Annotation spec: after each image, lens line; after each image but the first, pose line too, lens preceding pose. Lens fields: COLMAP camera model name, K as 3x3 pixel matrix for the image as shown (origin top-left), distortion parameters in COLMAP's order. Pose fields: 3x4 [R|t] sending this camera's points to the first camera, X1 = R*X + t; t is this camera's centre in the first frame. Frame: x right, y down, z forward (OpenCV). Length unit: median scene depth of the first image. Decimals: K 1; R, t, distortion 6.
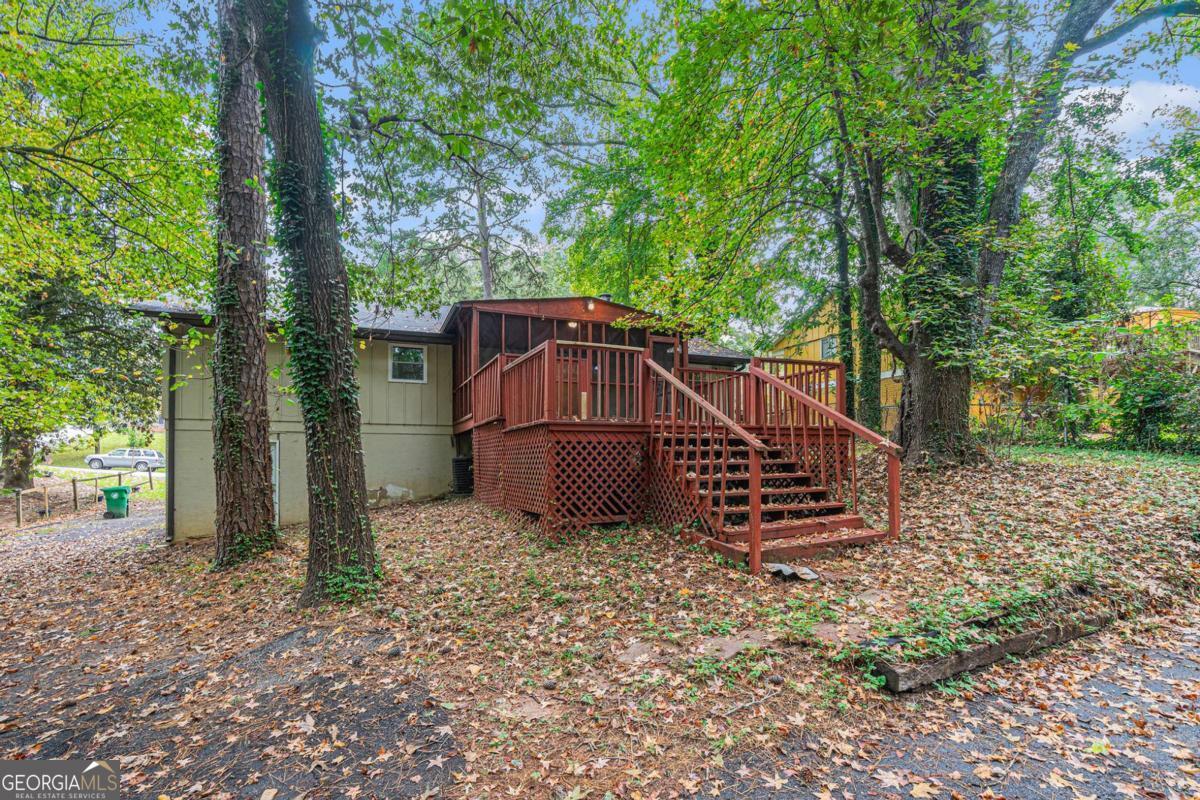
lens RADIAL K [[550.6, 0, 600.0], [0, 550.6, 421.9], [0, 0, 1]] dist [0.002845, 0.000110]
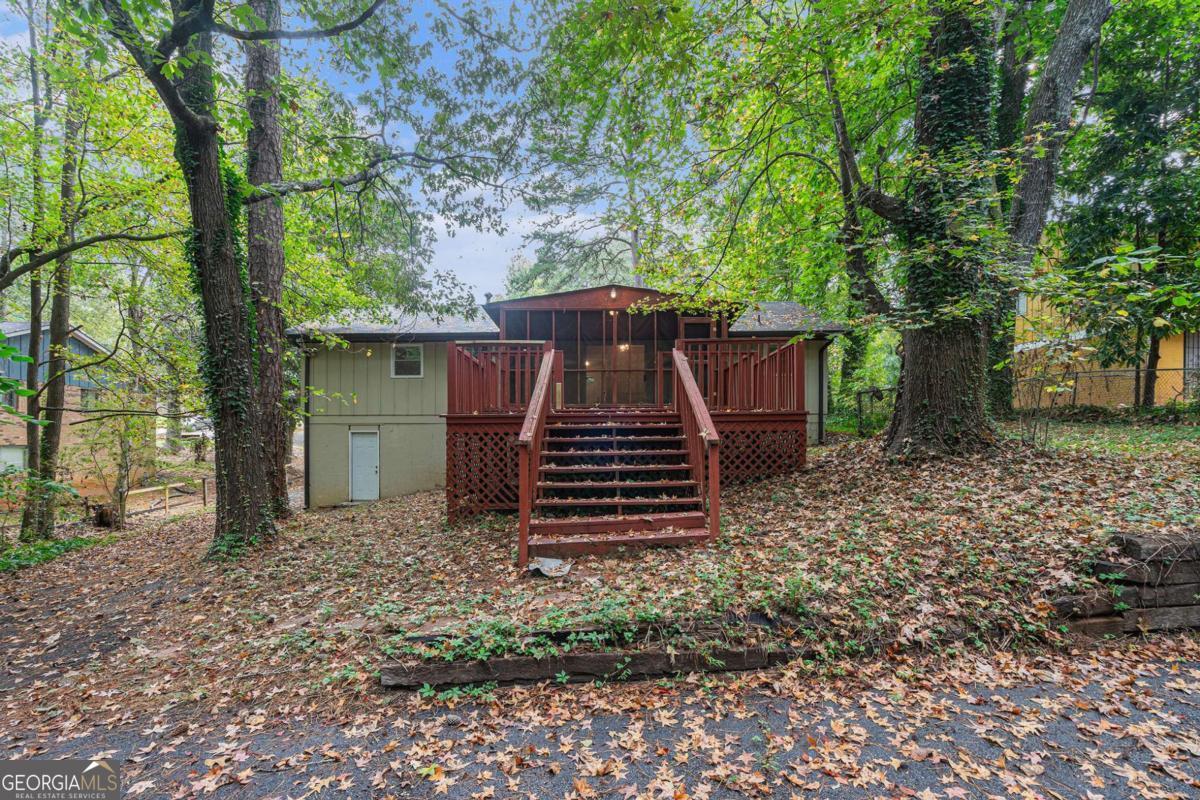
lens RADIAL K [[556.1, 0, 600.0], [0, 556.1, 400.0], [0, 0, 1]] dist [0.001957, 0.000678]
pose [[0.921343, -0.029987, -0.387593, 0.606206], [0.027530, 0.999550, -0.011892, -0.008732], [0.387775, 0.000286, 0.921754, 0.090535]]
